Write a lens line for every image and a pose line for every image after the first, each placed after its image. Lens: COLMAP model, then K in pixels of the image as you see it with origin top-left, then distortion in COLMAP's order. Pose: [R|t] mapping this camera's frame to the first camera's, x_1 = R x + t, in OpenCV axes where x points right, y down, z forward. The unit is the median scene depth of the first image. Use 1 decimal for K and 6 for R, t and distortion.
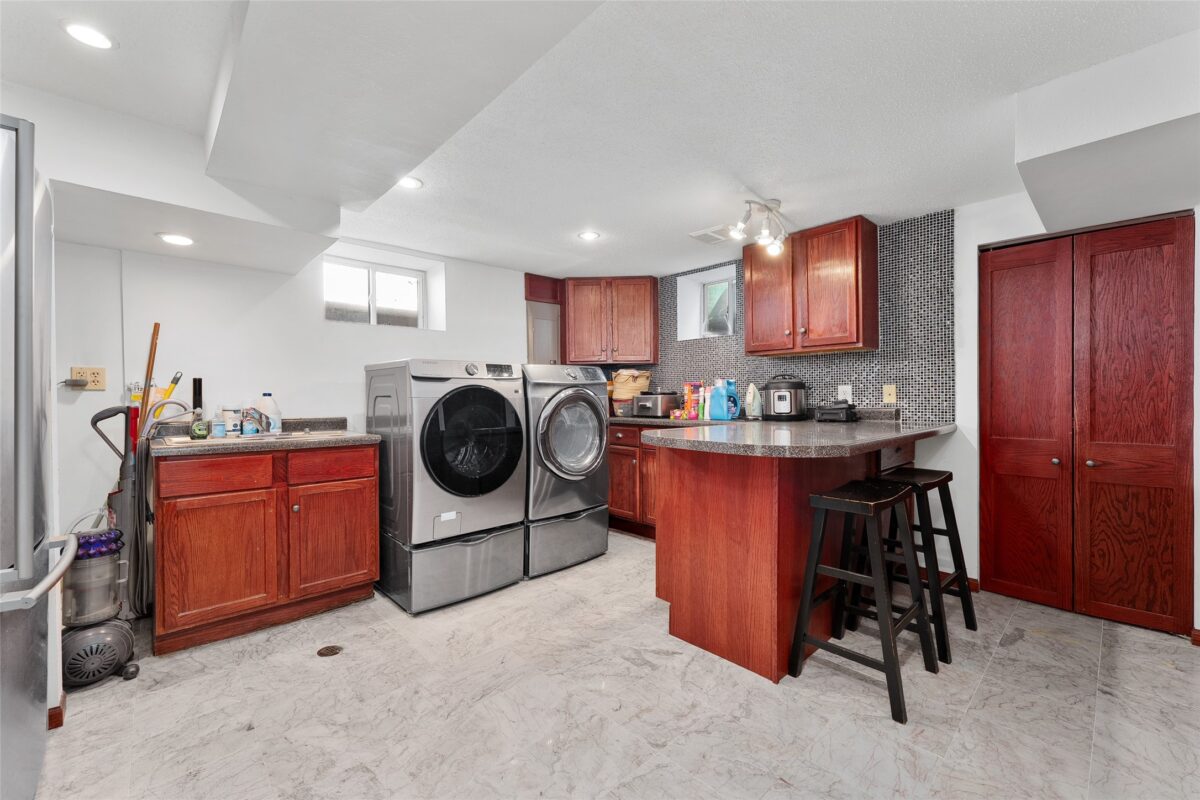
lens RADIAL K [[482.8, 0, 597.6], [0, 482.8, 392.3], [0, 0, 1]] dist [-0.002253, -0.000341]
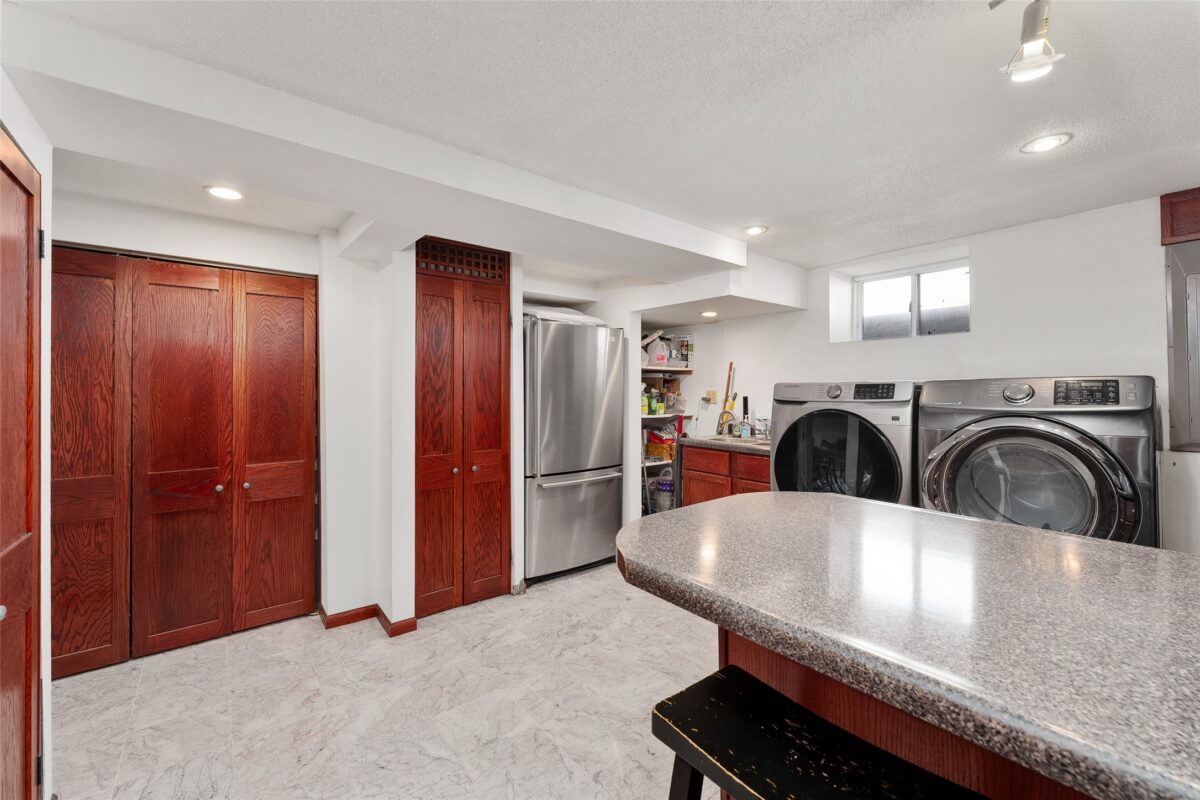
lens RADIAL K [[482.8, 0, 597.6], [0, 482.8, 392.3], [0, 0, 1]] dist [-0.002253, -0.000341]
pose [[-0.061655, 0.007877, -0.998066, 0.702234], [-0.002085, 0.999966, 0.008021, -0.055057], [0.998095, 0.002575, -0.061637, 0.657227]]
